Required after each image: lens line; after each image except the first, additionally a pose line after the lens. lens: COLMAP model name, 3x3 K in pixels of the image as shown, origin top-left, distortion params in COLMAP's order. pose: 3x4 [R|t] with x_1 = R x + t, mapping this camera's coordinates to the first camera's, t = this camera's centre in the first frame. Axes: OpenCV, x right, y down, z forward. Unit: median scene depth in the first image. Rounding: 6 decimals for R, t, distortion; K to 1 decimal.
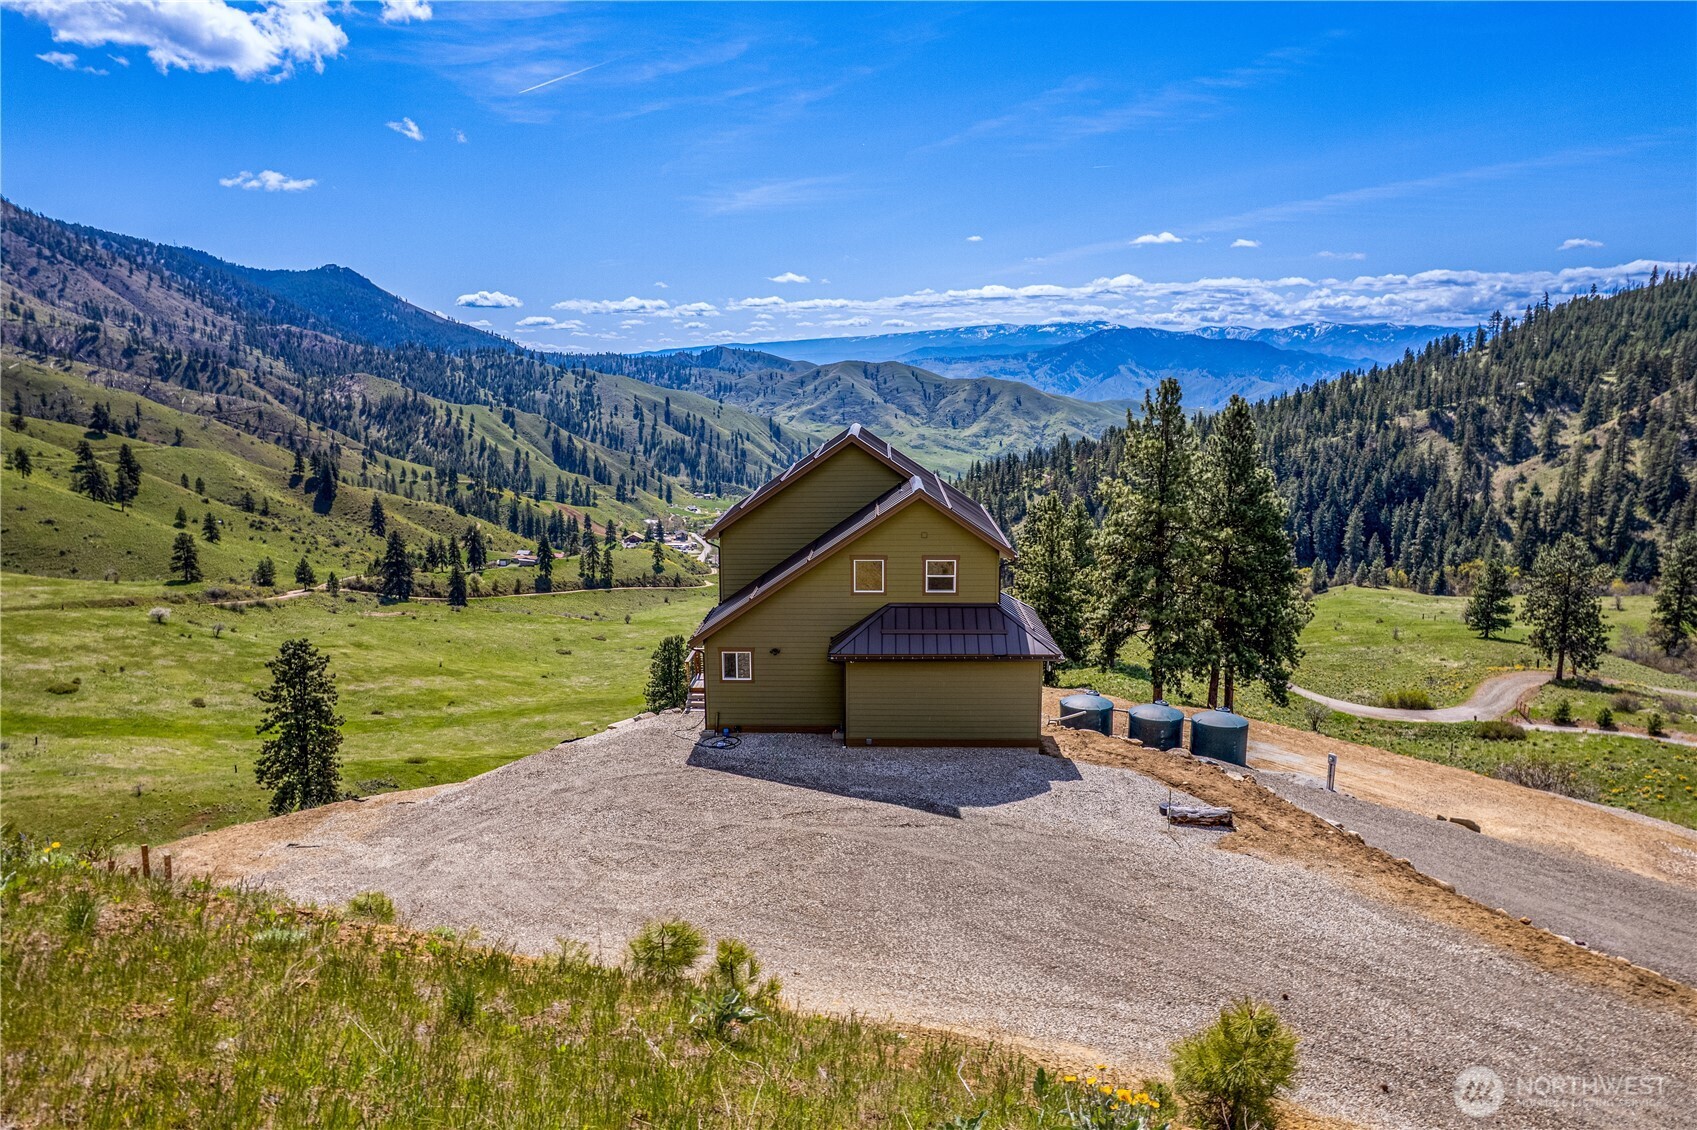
lens RADIAL K [[1093.5, 0, 847.2], [0, 1093.5, 572.8], [0, 0, 1]] dist [-0.086816, 0.081932]
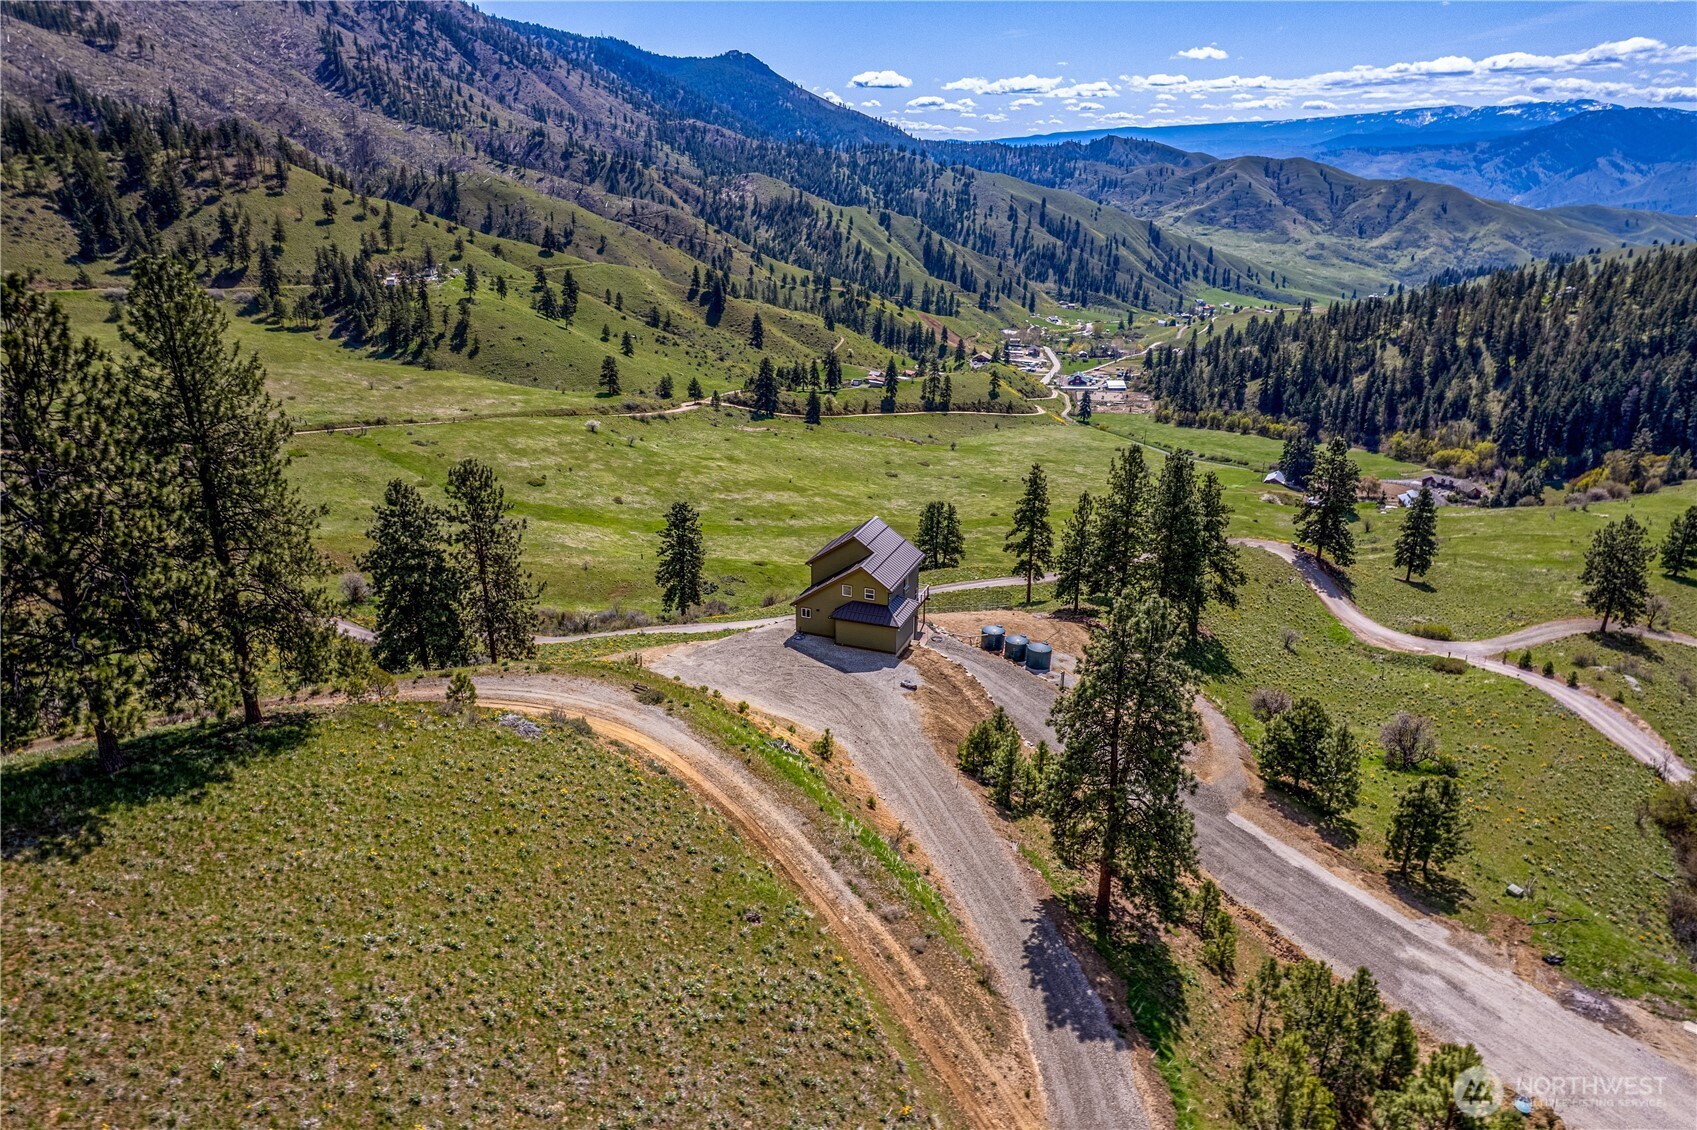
lens RADIAL K [[1093.5, 0, 847.2], [0, 1093.5, 572.8], [0, 0, 1]] dist [-0.086816, 0.081932]
pose [[0.942306, 0.126046, -0.310116, 0.035546], [-0.066552, 0.978450, 0.195466, -0.023863], [0.328071, -0.163550, 0.930388, -0.067015]]
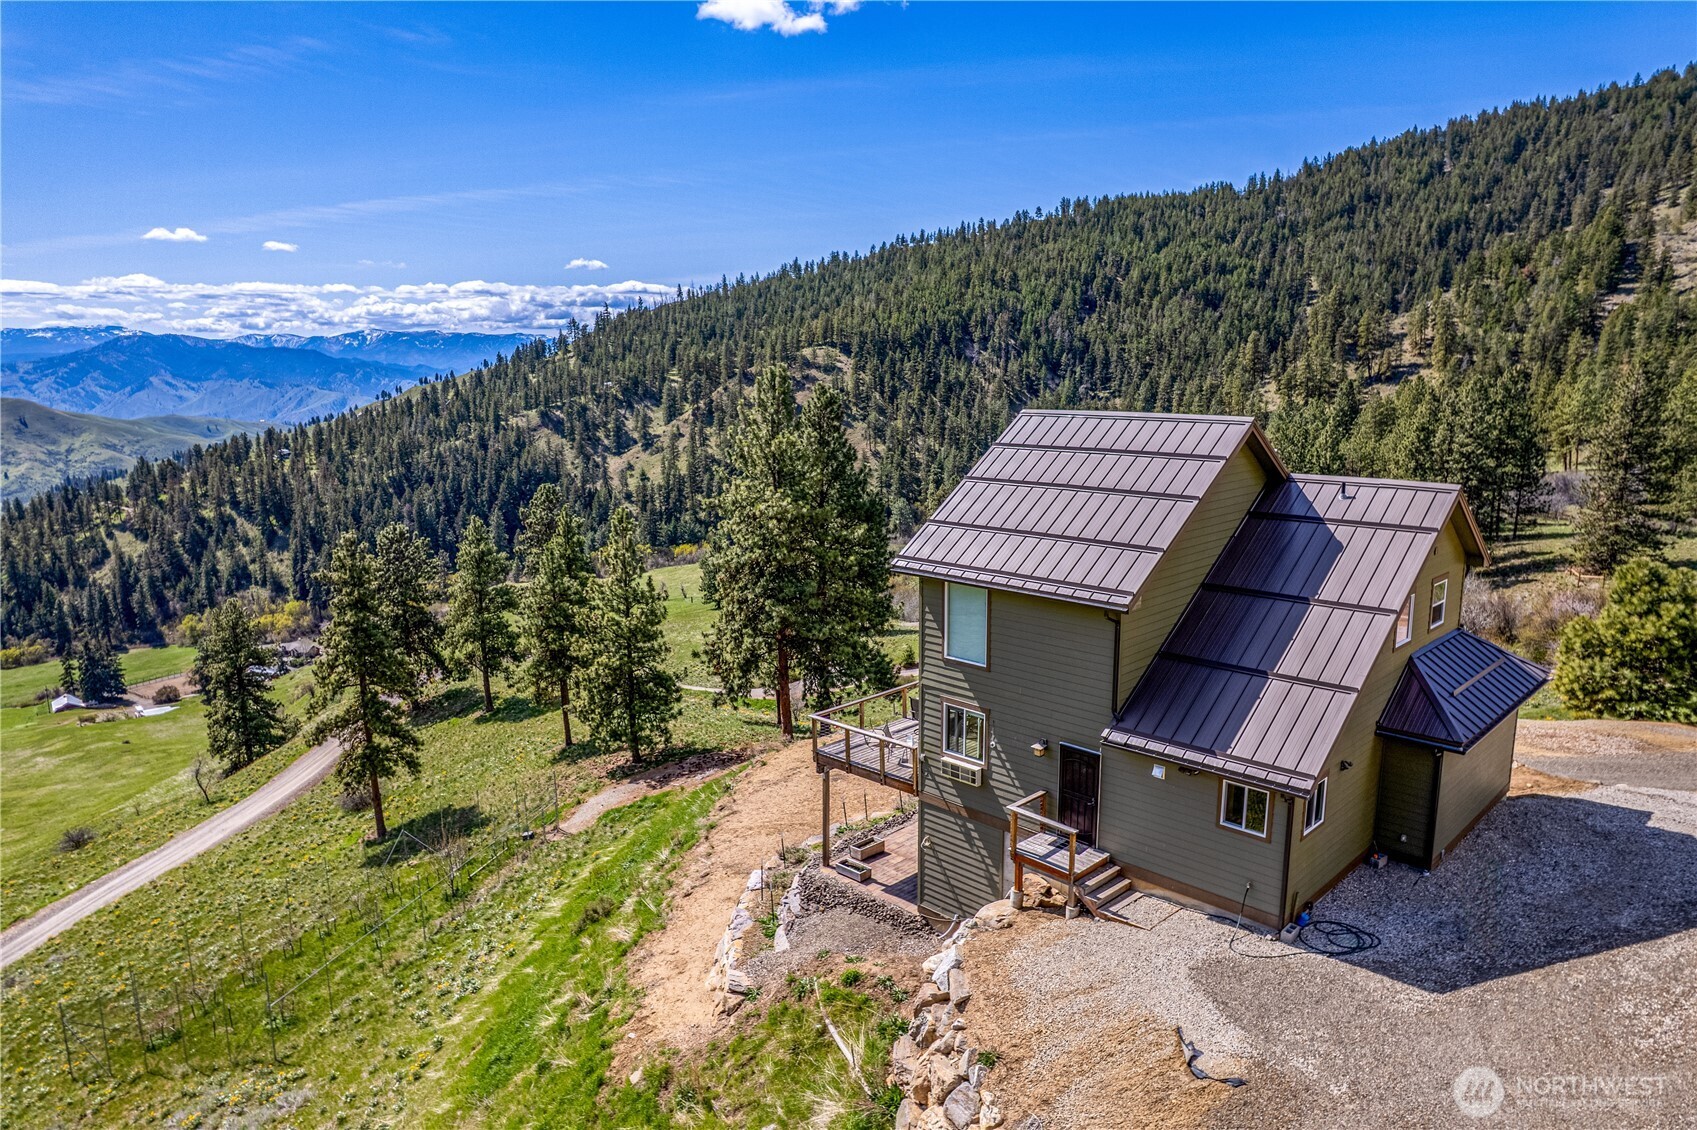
lens RADIAL K [[1093.5, 0, 847.2], [0, 1093.5, 572.8], [0, 0, 1]] dist [-0.086816, 0.081932]
pose [[0.686339, -0.137950, 0.714079, -0.027065], [0.142596, 0.988314, 0.053872, -0.004429], [-0.713165, 0.064850, 0.697990, 0.028614]]
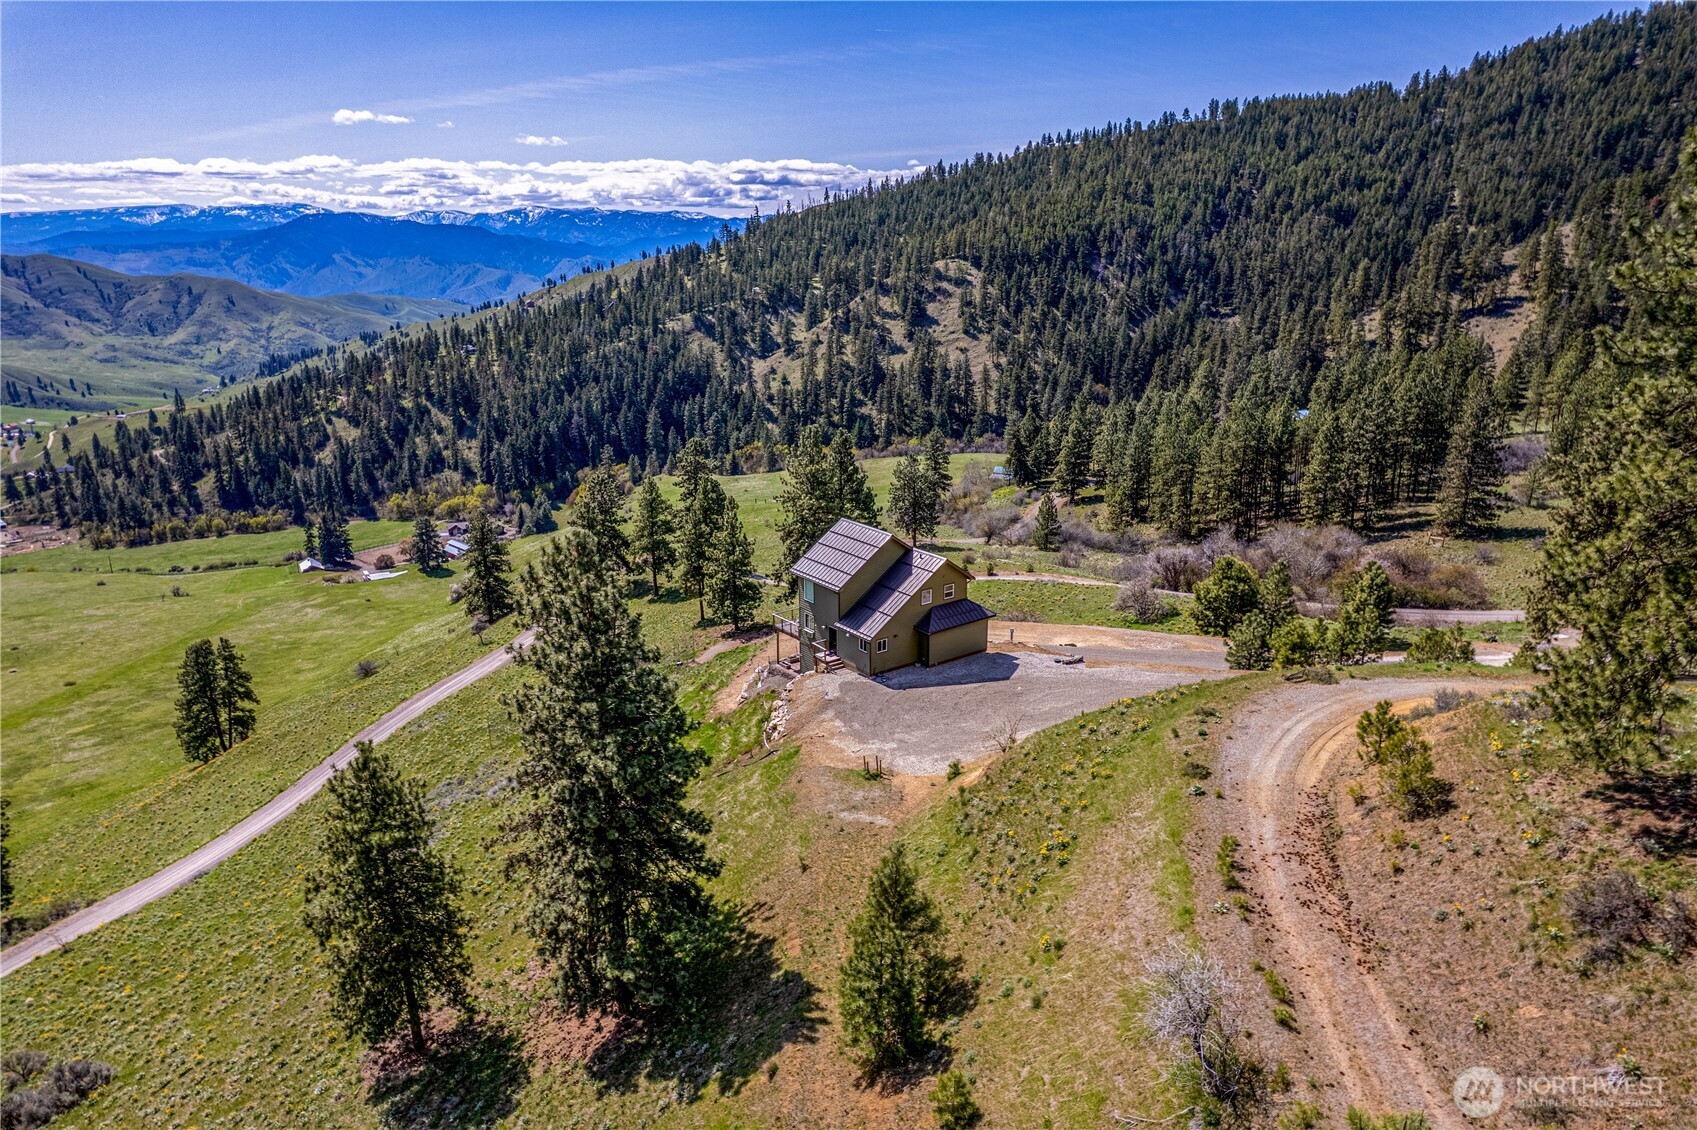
lens RADIAL K [[1093.5, 0, 847.2], [0, 1093.5, 572.8], [0, 0, 1]] dist [-0.086816, 0.081932]
pose [[0.779993, -0.177061, 0.600217, -0.058729], [0.115429, 0.983387, 0.140093, -0.015377], [-0.615051, -0.039989, 0.787473, -0.029625]]
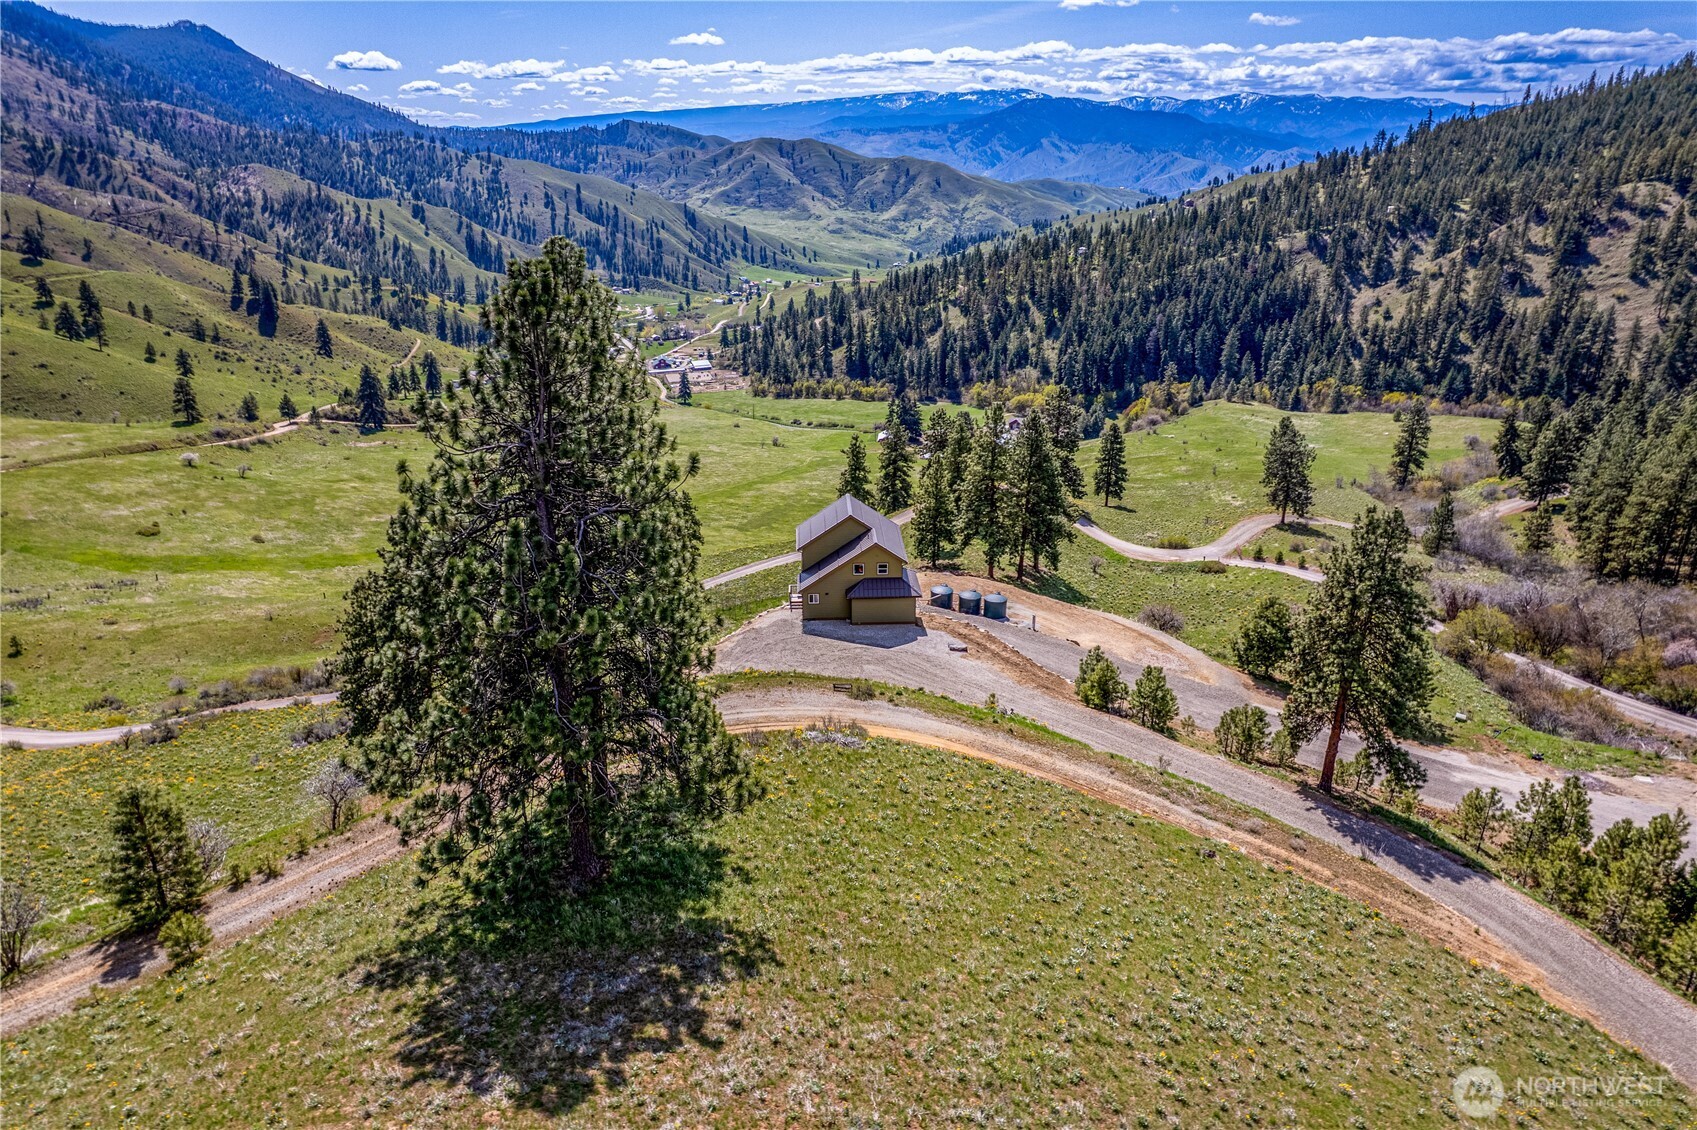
lens RADIAL K [[1093.0, 0, 848.5], [0, 1093.0, 565.0], [0, 0, 1]] dist [-0.068102, 0.060617]
pose [[0.997048, -0.022723, 0.073337, -0.008586], [0.008462, 0.981903, 0.189194, -0.021760], [-0.076309, -0.188015, 0.979197, -0.072763]]
